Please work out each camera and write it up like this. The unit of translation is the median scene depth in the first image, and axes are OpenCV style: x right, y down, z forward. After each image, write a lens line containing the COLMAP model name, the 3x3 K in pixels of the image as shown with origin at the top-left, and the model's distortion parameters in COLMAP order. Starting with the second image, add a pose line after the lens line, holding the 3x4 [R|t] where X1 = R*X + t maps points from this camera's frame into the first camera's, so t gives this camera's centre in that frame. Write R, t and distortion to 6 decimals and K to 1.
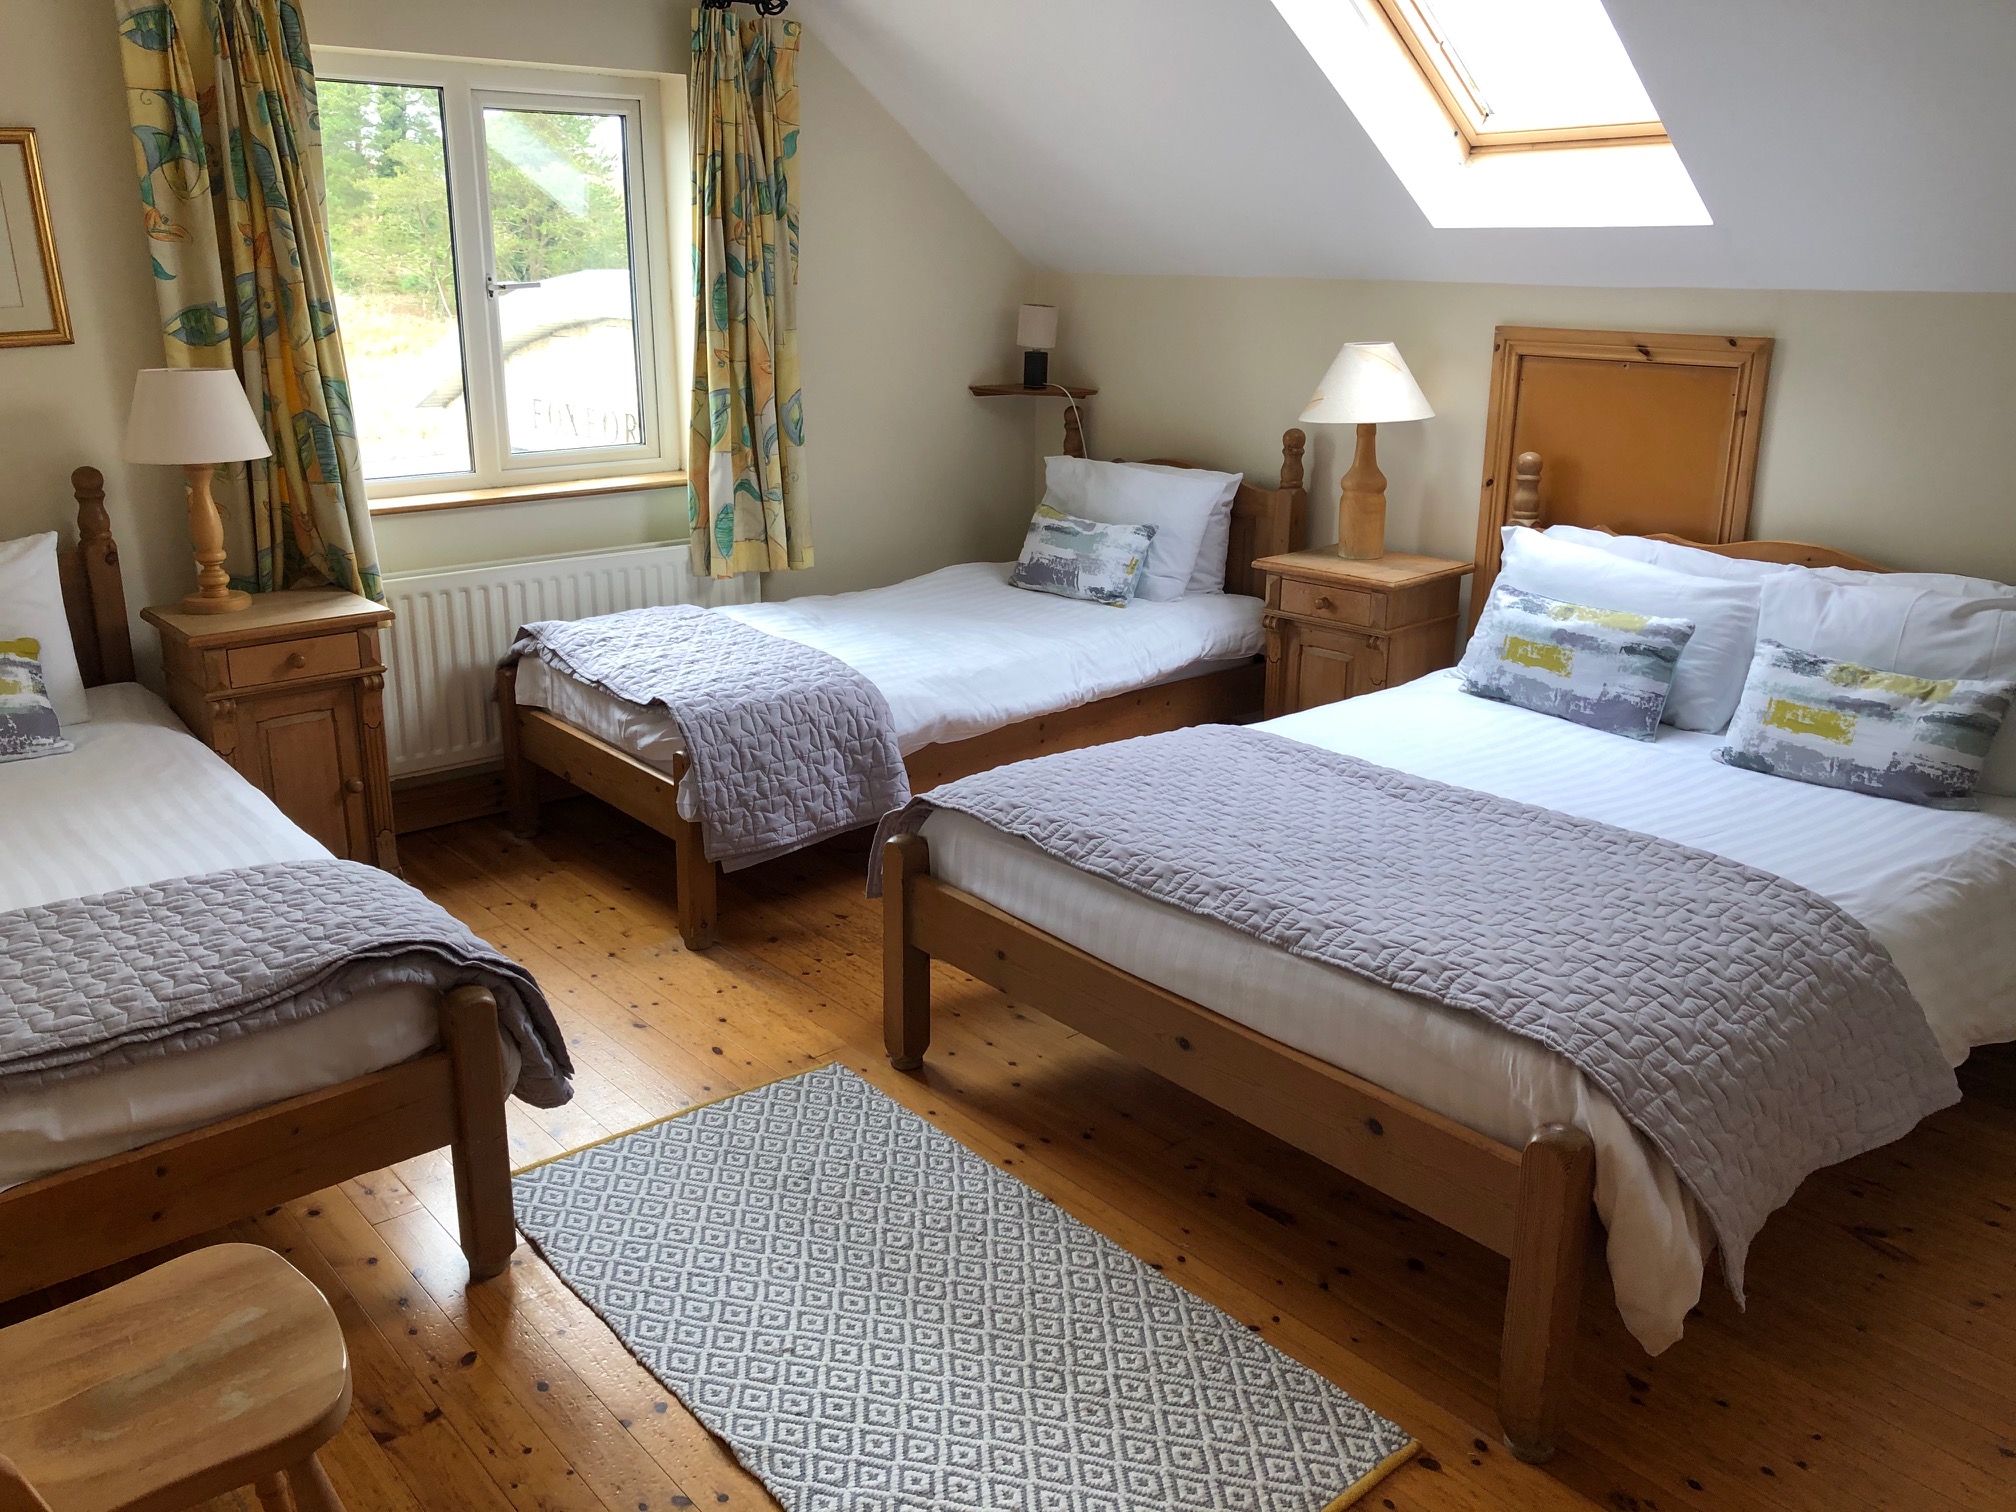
lens RADIAL K [[1636.8, 0, 1008.0], [0, 1636.8, 756.0], [0, 0, 1]] dist [0.008999, 0.001008]
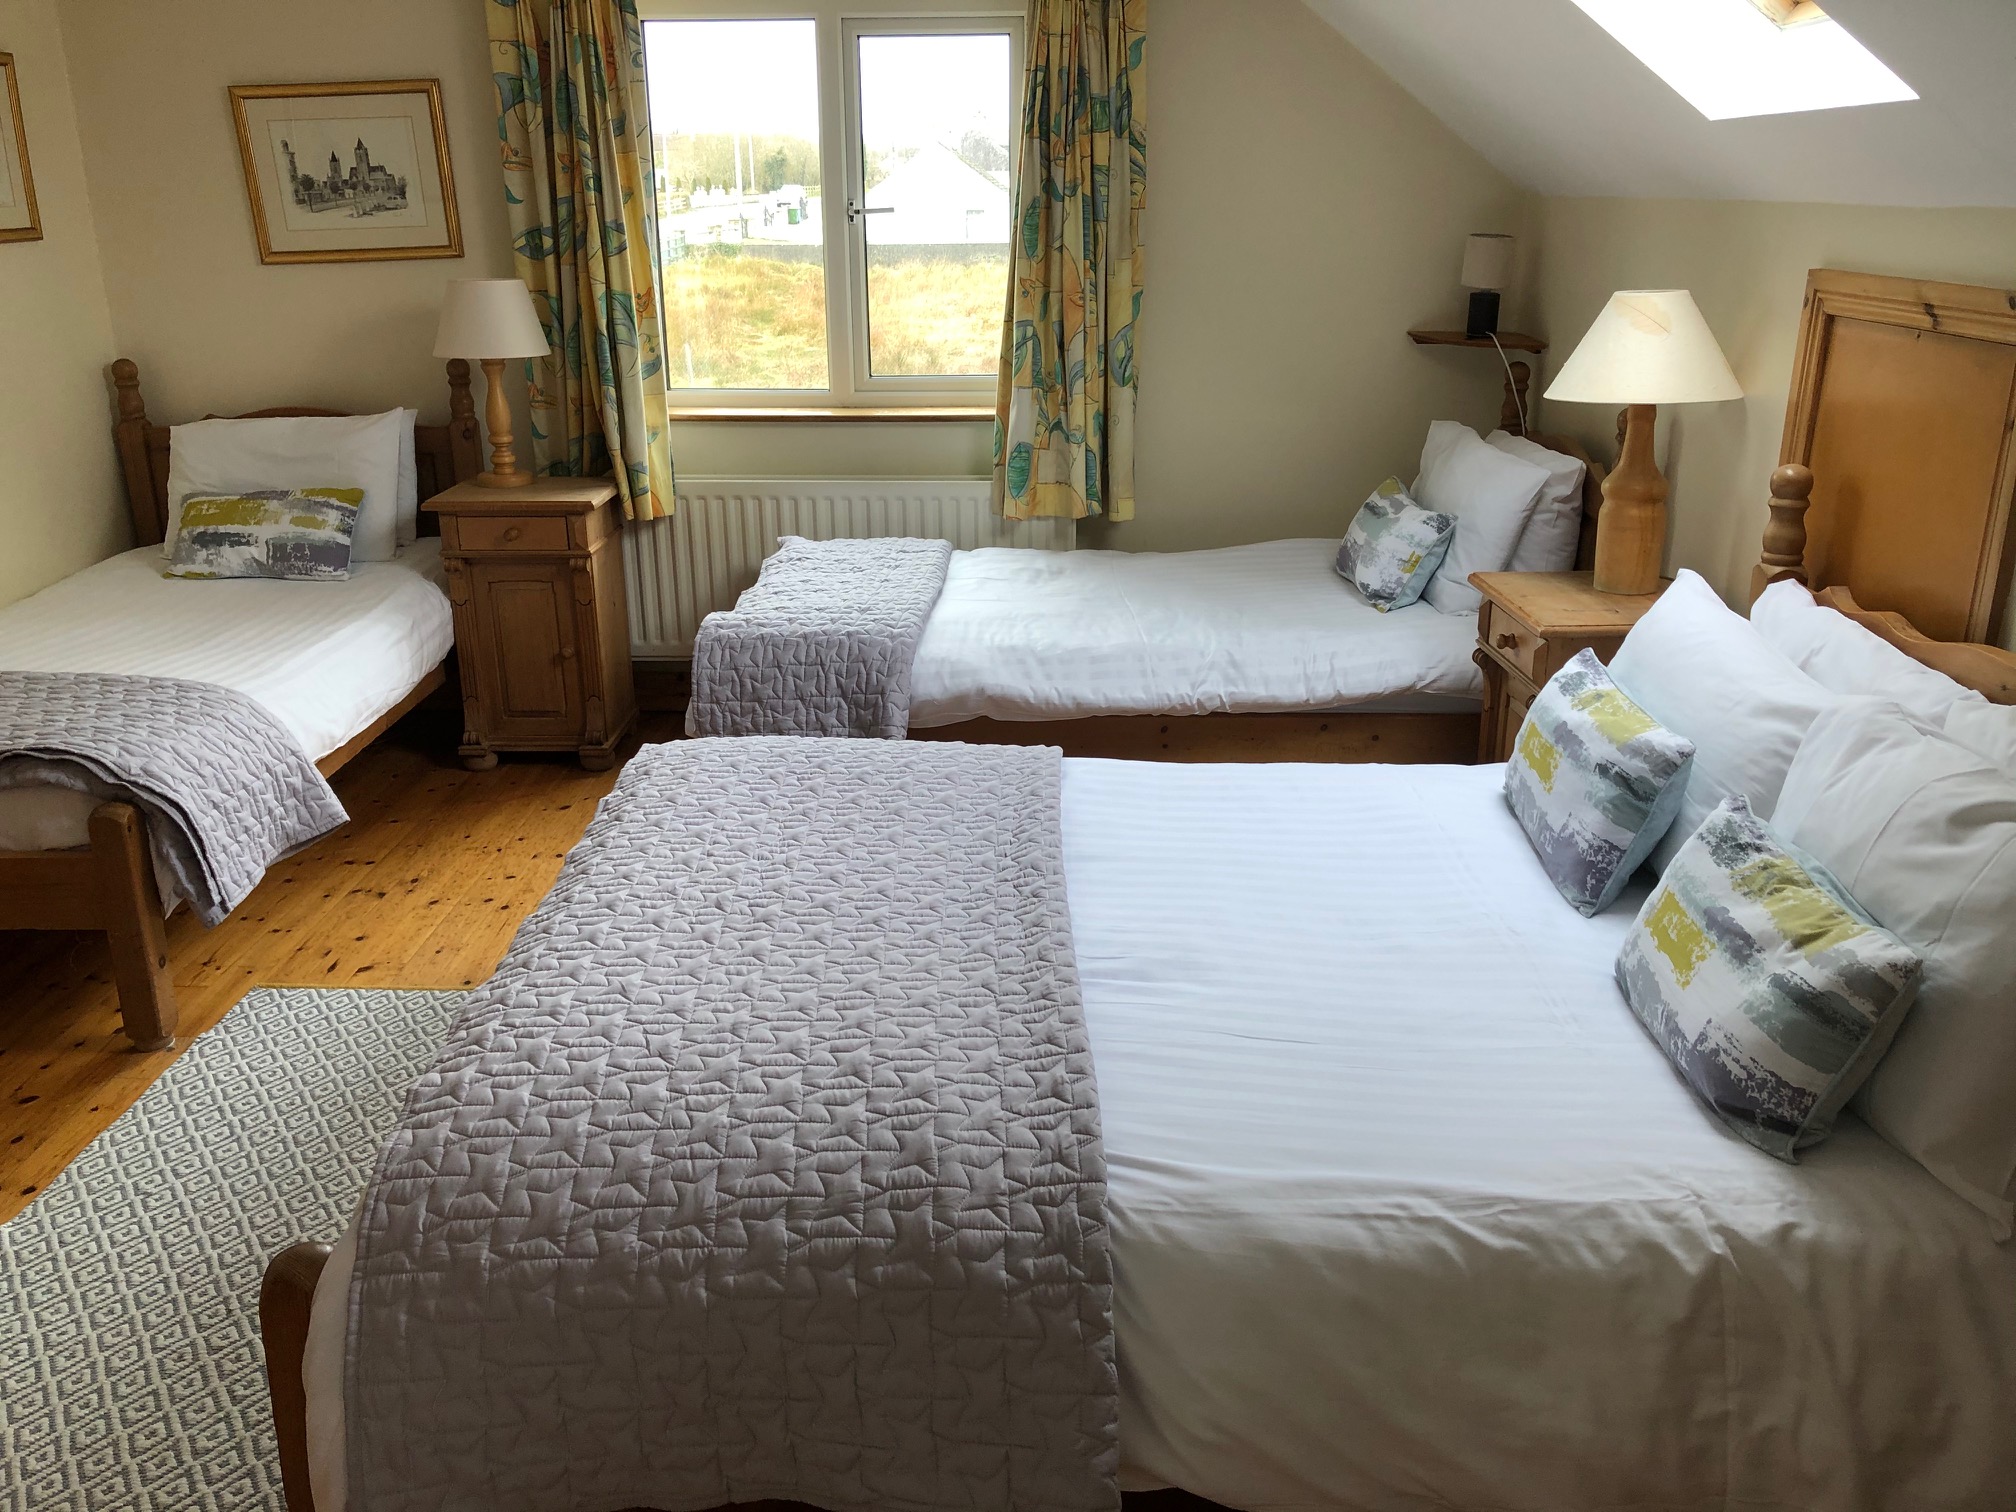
lens RADIAL K [[1656.7, 0, 1008.0], [0, 1656.7, 756.0], [0, 0, 1]] dist [0.007818, -0.005101]
pose [[0.741990, 0.209143, -0.636954, 0.585547], [-0.187866, 0.976893, 0.101916, -0.087344], [0.643550, 0.044041, 0.764136, 0.323554]]
